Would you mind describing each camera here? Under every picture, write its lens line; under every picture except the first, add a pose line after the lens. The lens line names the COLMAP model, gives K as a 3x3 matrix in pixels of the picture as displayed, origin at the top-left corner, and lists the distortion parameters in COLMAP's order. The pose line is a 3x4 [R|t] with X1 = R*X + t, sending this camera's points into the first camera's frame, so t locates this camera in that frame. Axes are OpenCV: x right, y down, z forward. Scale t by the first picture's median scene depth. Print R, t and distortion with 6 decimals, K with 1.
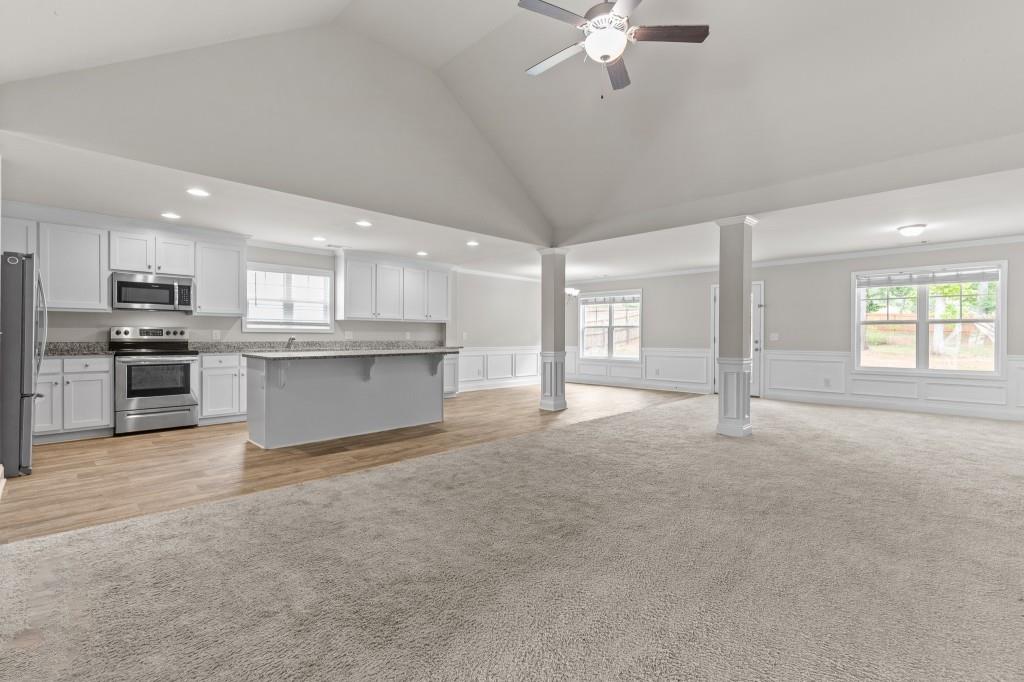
lens RADIAL K [[467.2, 0, 528.2], [0, 467.2, 338.2], [0, 0, 1]] dist [0.000794, -0.000019]
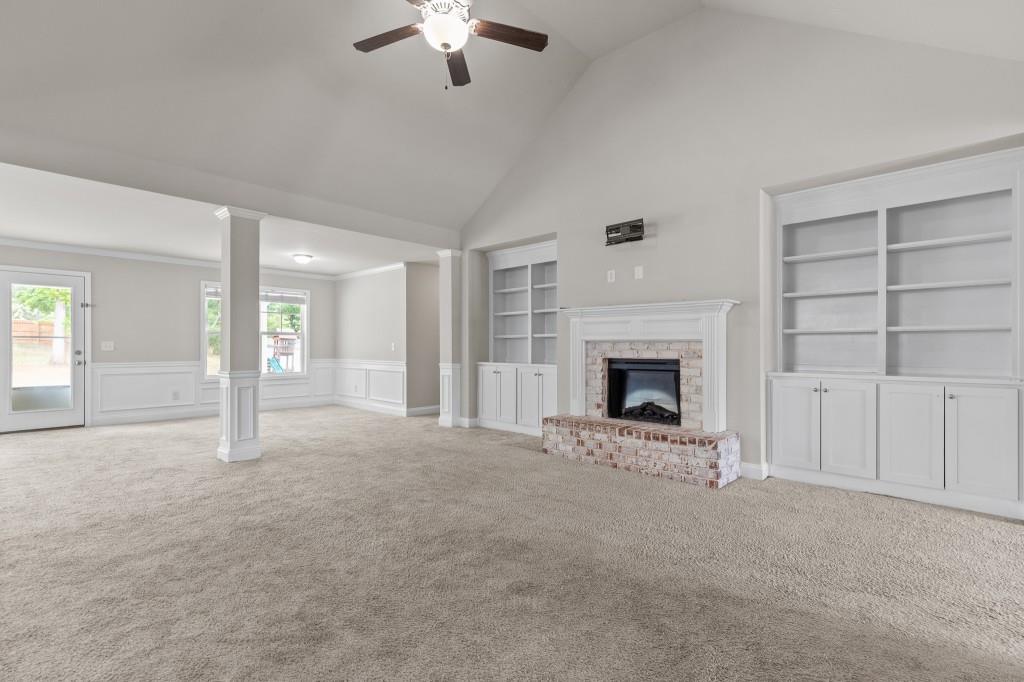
lens RADIAL K [[471.0, 0, 512.0], [0, 471.0, 341.0], [0, 0, 1]] dist [0.006756, 0.000241]
pose [[-0.013648, 0.009490, 0.999862, -0.279197], [0.002623, 0.999952, -0.009455, -0.001821], [-0.999903, 0.002493, -0.013672, 0.317380]]
